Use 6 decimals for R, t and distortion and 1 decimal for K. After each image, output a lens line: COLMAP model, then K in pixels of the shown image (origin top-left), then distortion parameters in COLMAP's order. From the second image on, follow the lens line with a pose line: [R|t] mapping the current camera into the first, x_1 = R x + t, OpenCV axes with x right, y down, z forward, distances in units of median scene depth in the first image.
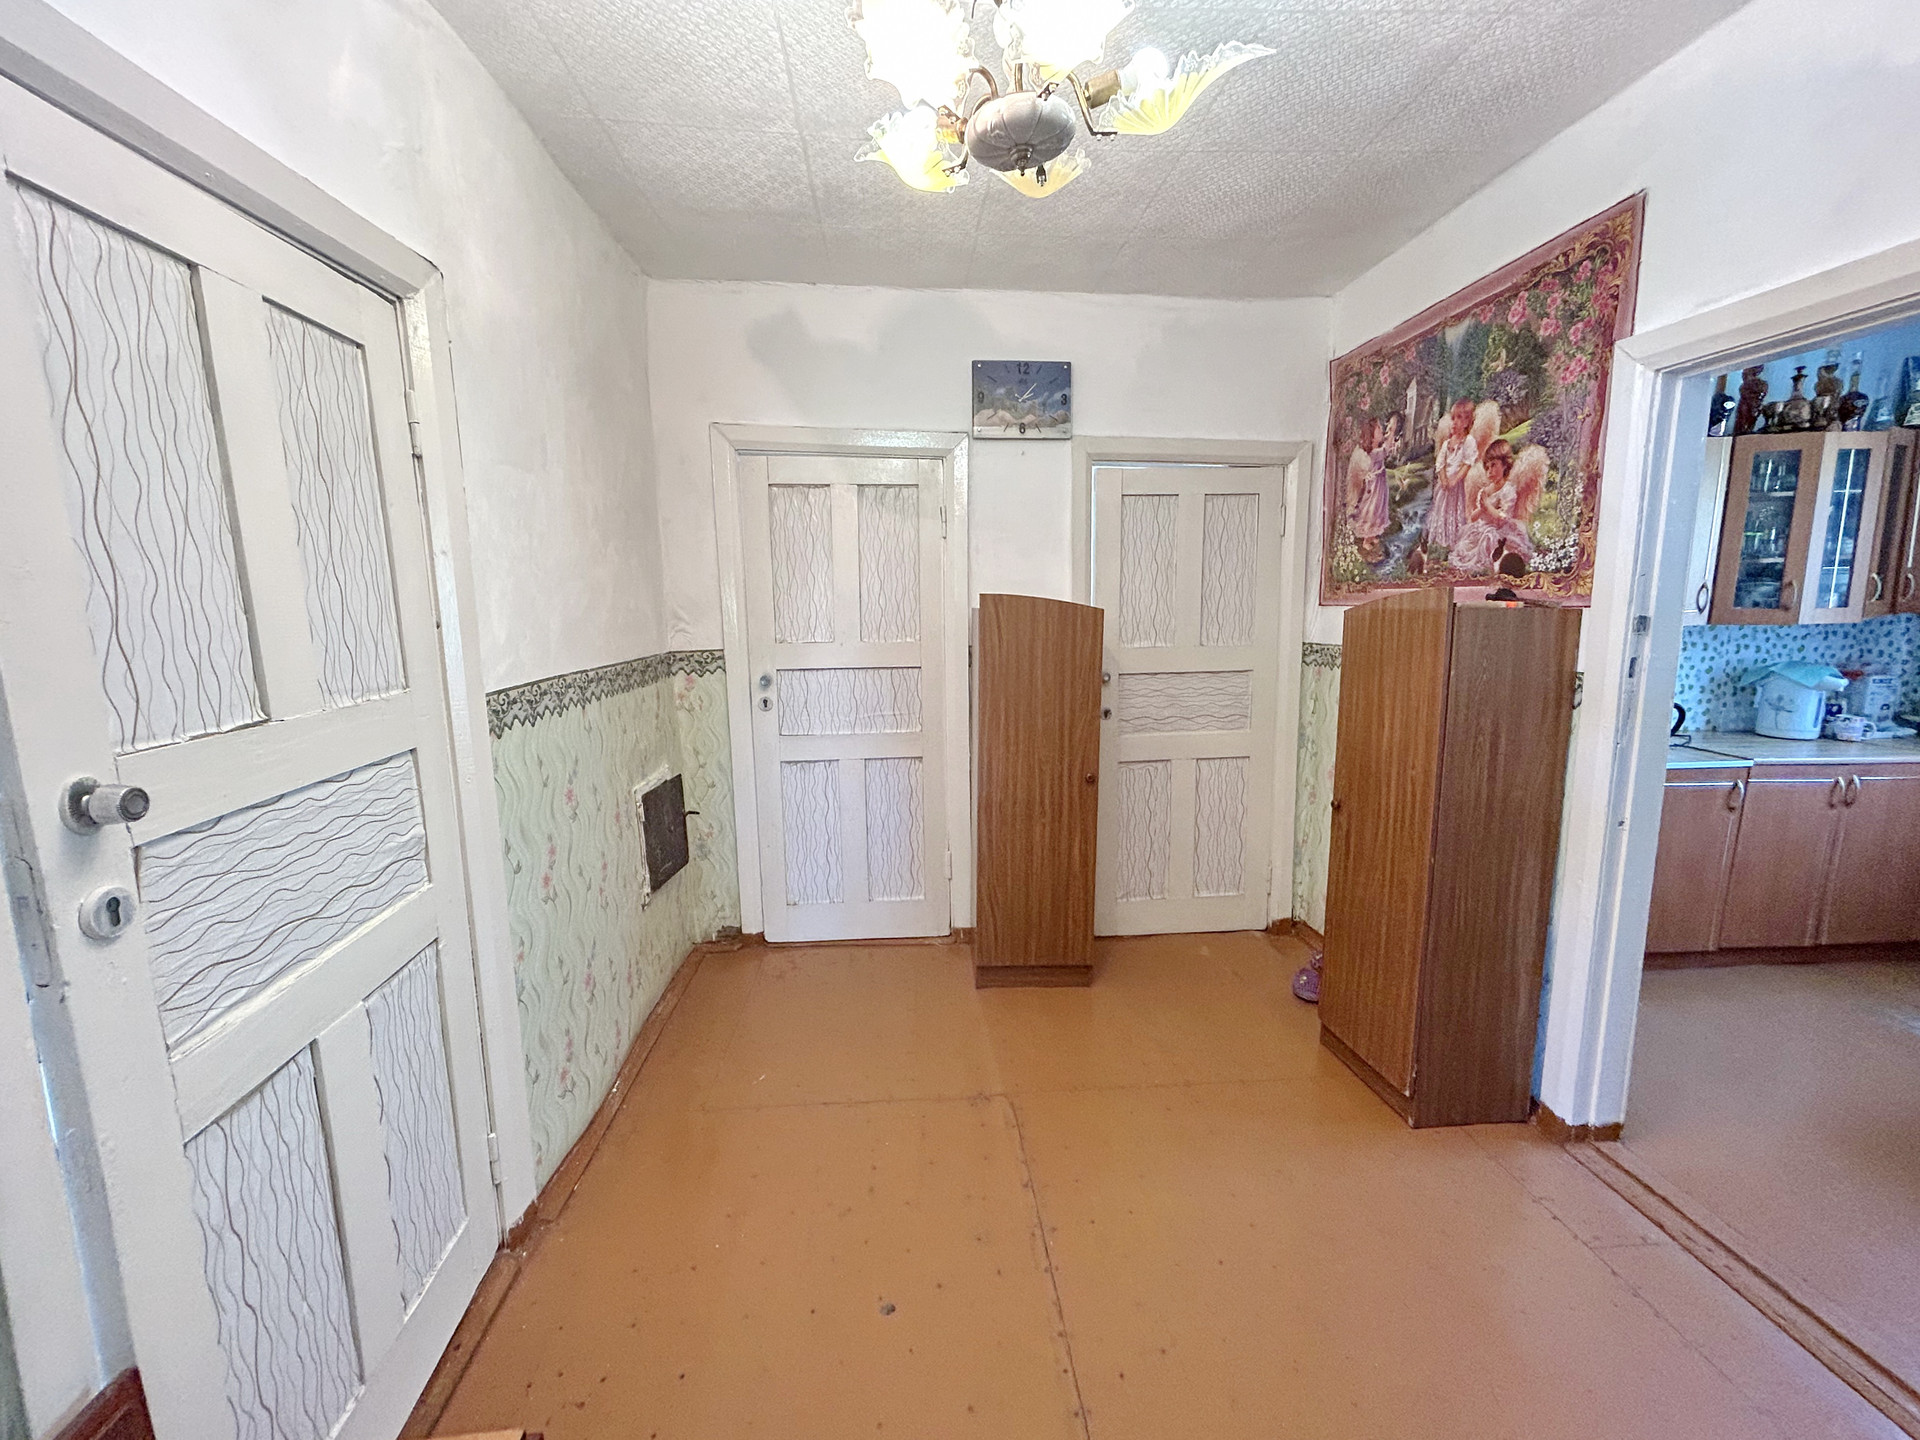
lens RADIAL K [[784.7, 0, 942.7], [0, 784.7, 718.5], [0, 0, 1]] dist [-0.001587, -0.000324]
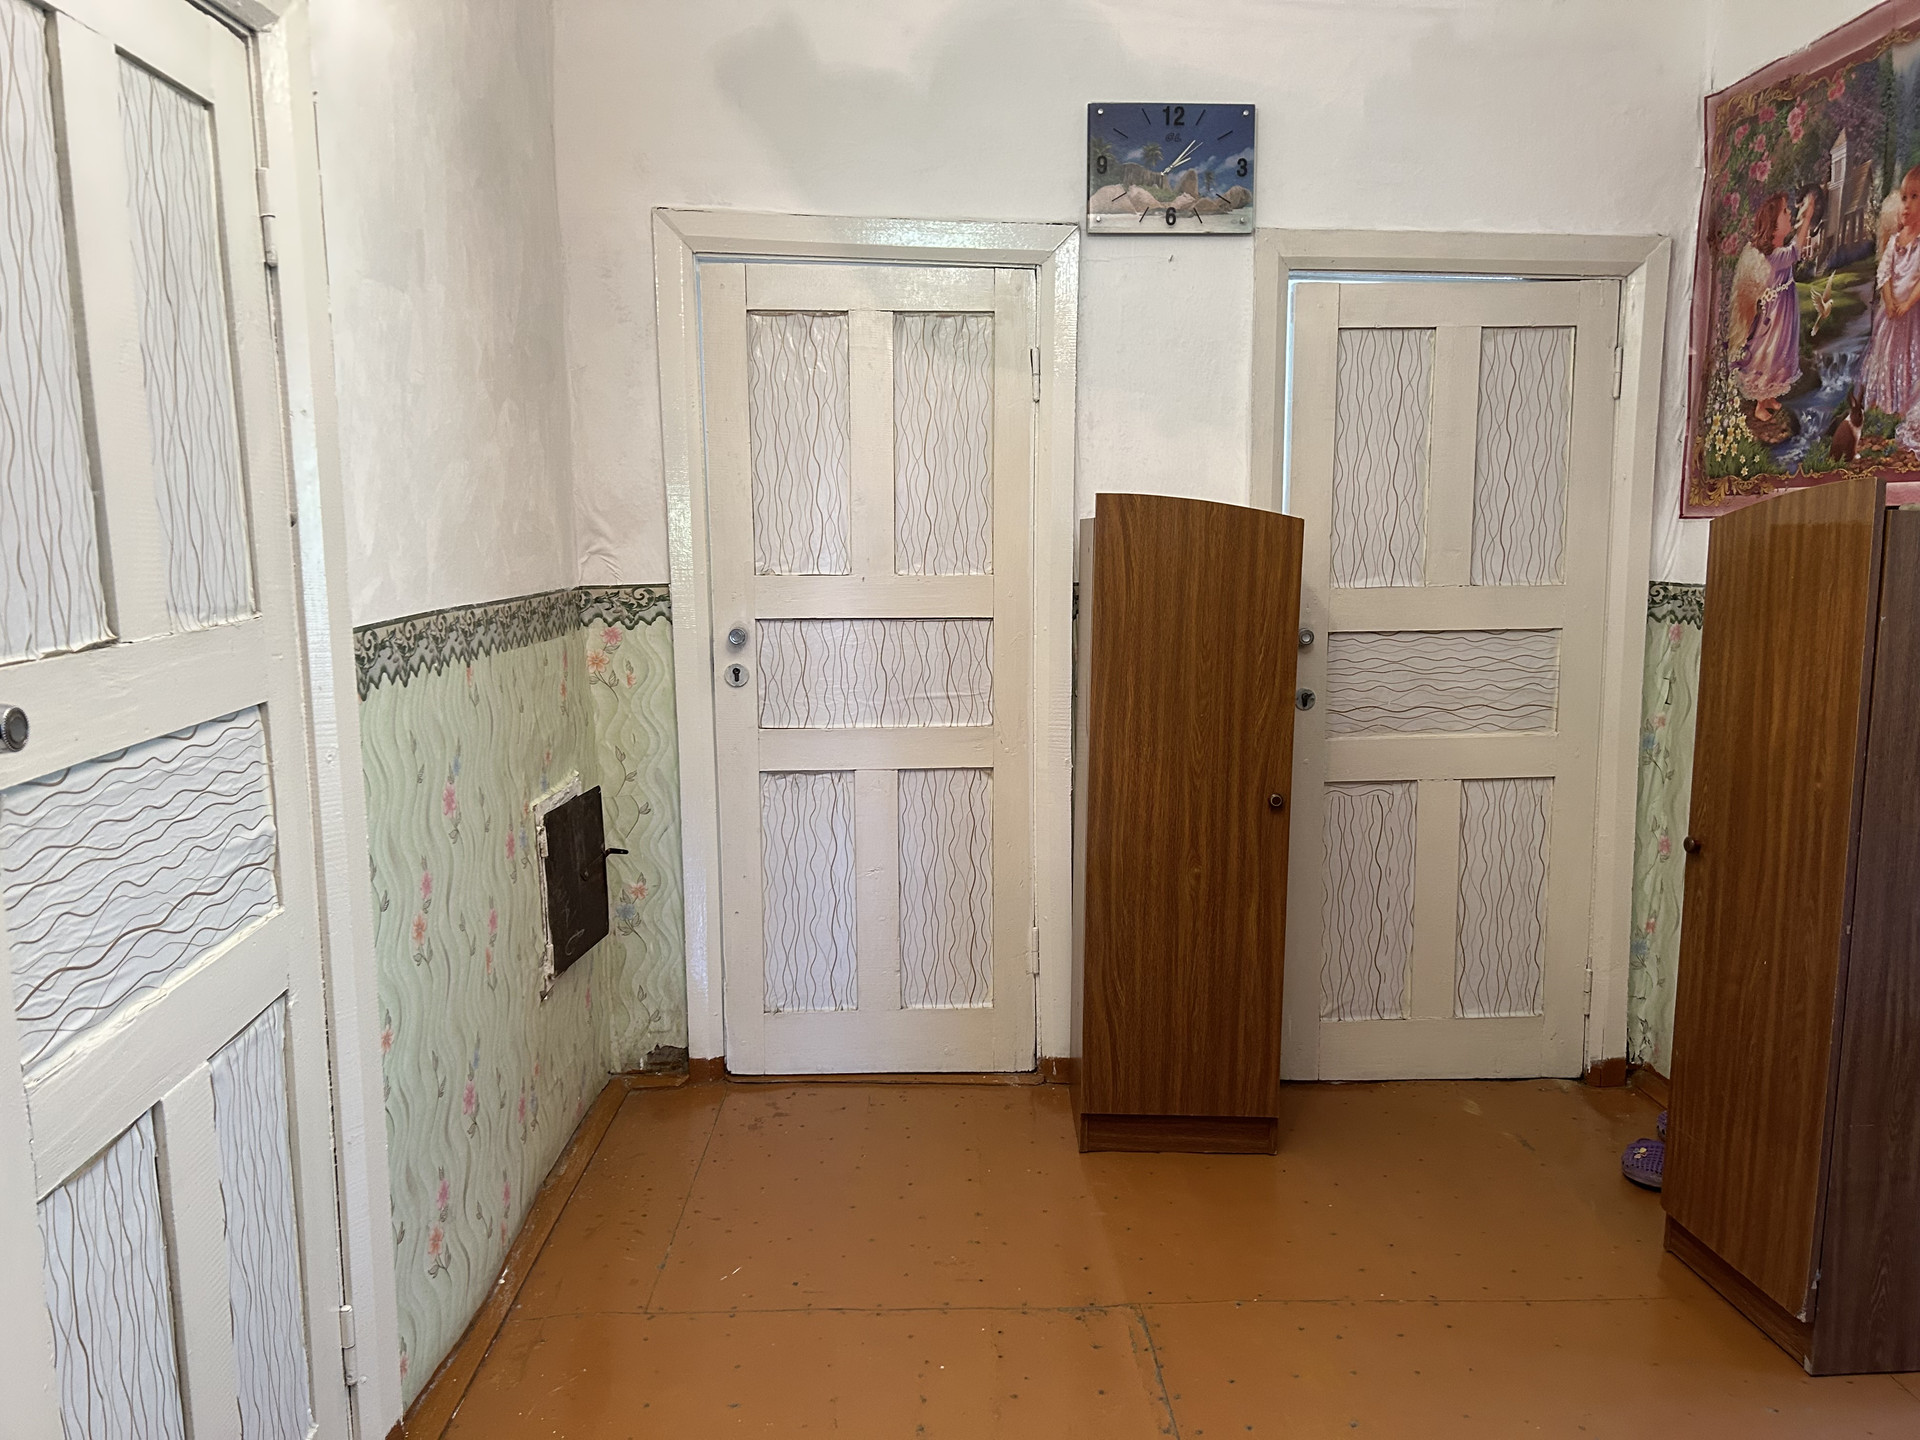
lens RADIAL K [[1371.9, 0, 960.0], [0, 1371.9, 720.0], [0, 0, 1]] dist [0.048563, -0.049107]
pose [[0.999071, 0.013351, -0.040972, -0.010493], [-0.013400, 0.999910, -0.000928, 0.015788], [0.040956, 0.001476, 0.999160, -0.054944]]
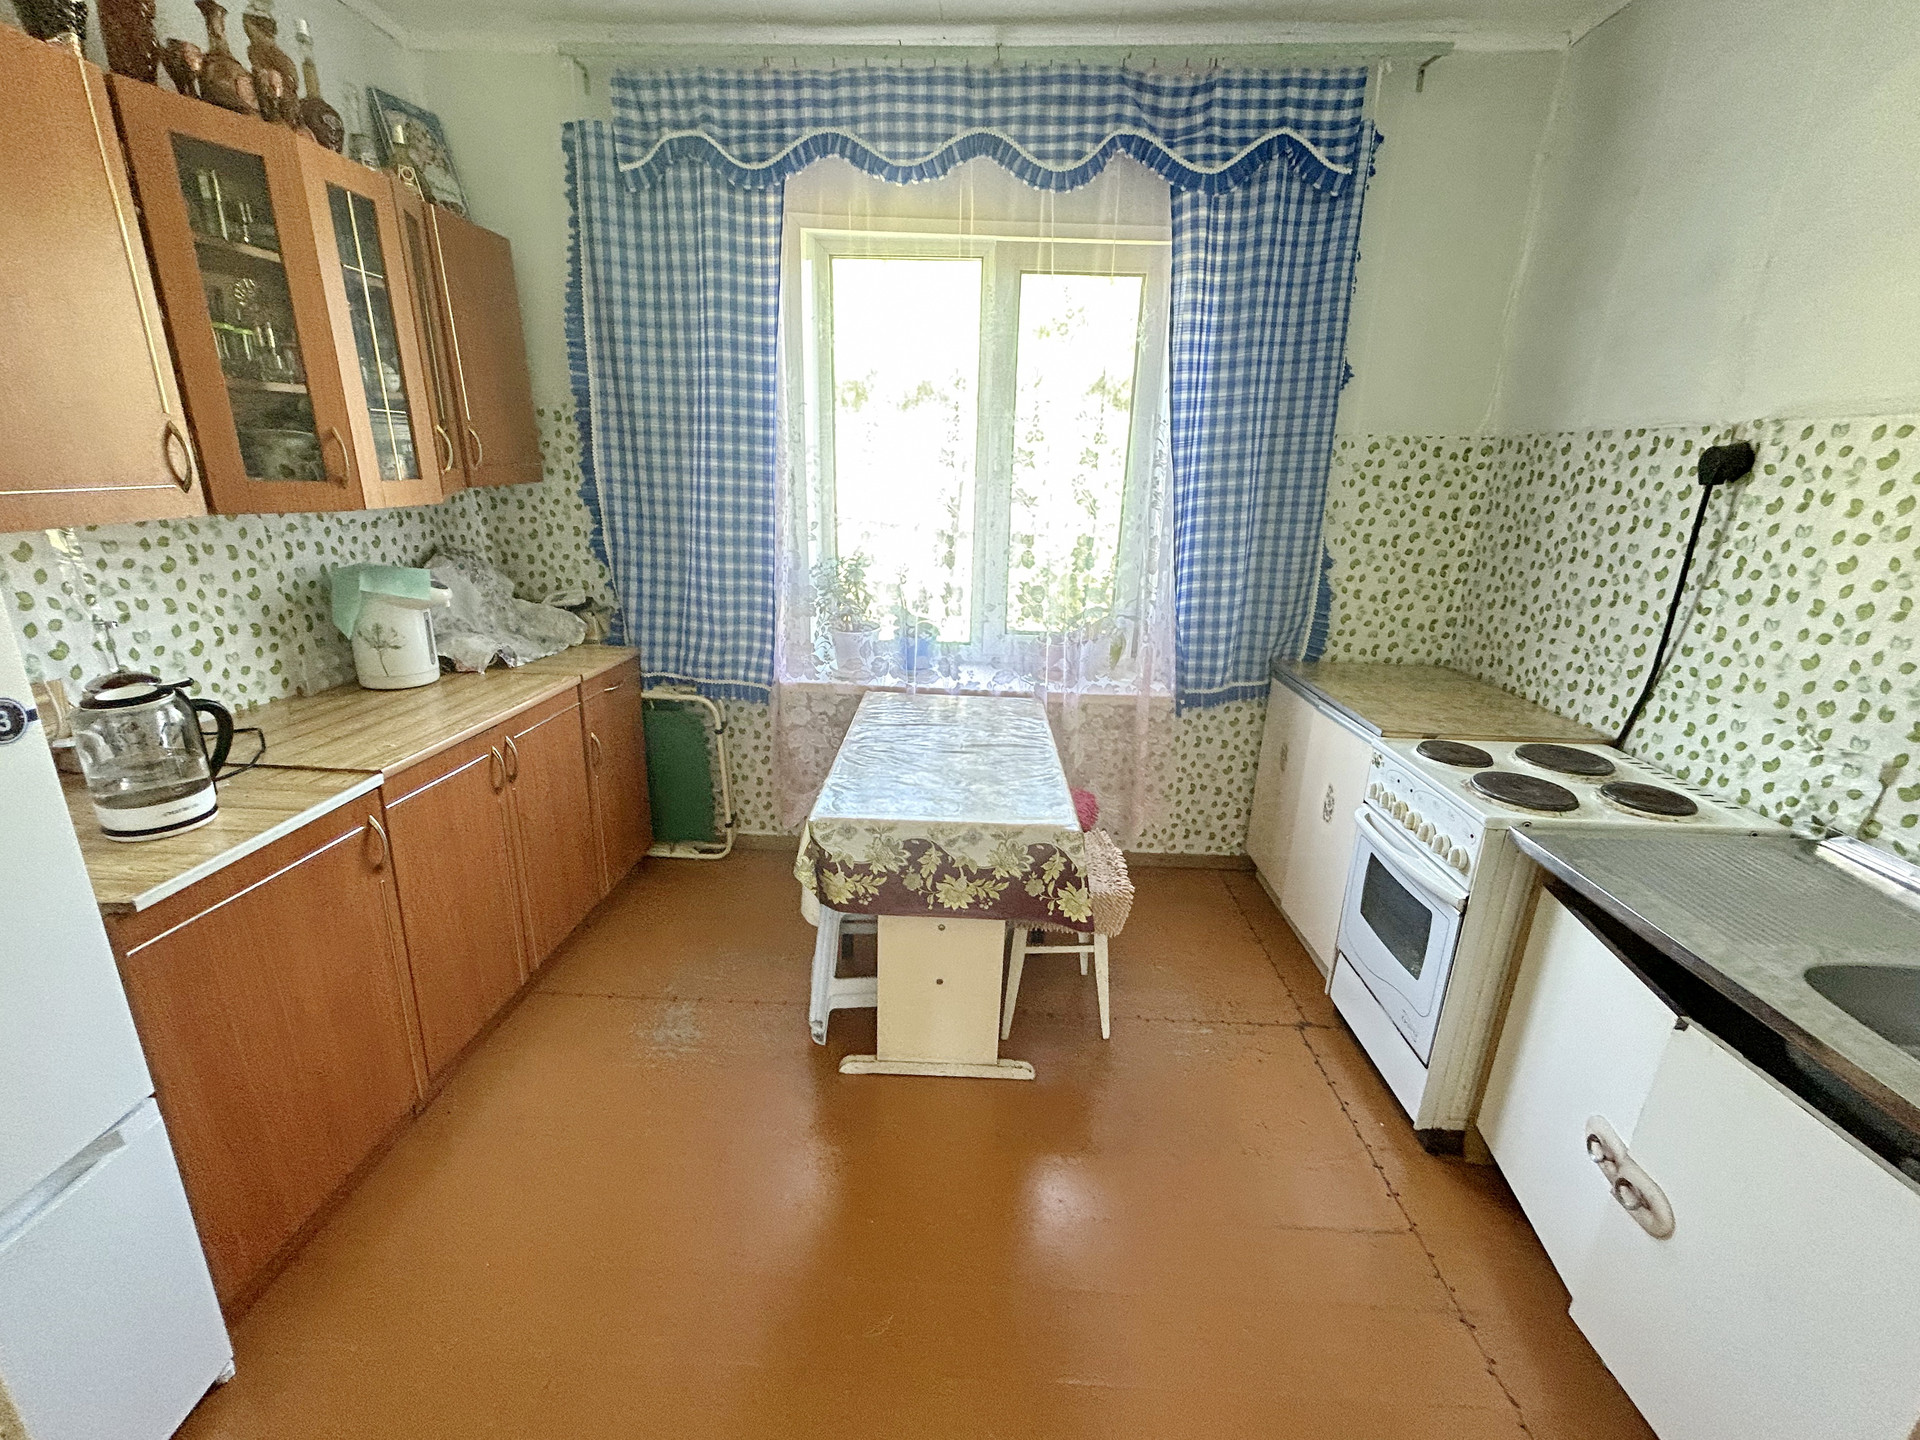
lens RADIAL K [[799.9, 0, 966.6], [0, 799.9, 718.4], [0, 0, 1]] dist [0.000363, 0.000503]
pose [[0.100864, -0.282464, 0.953960, 0.840175], [0.117946, 0.955483, 0.270445, -0.128075], [-0.987884, 0.085238, 0.129689, 0.790255]]
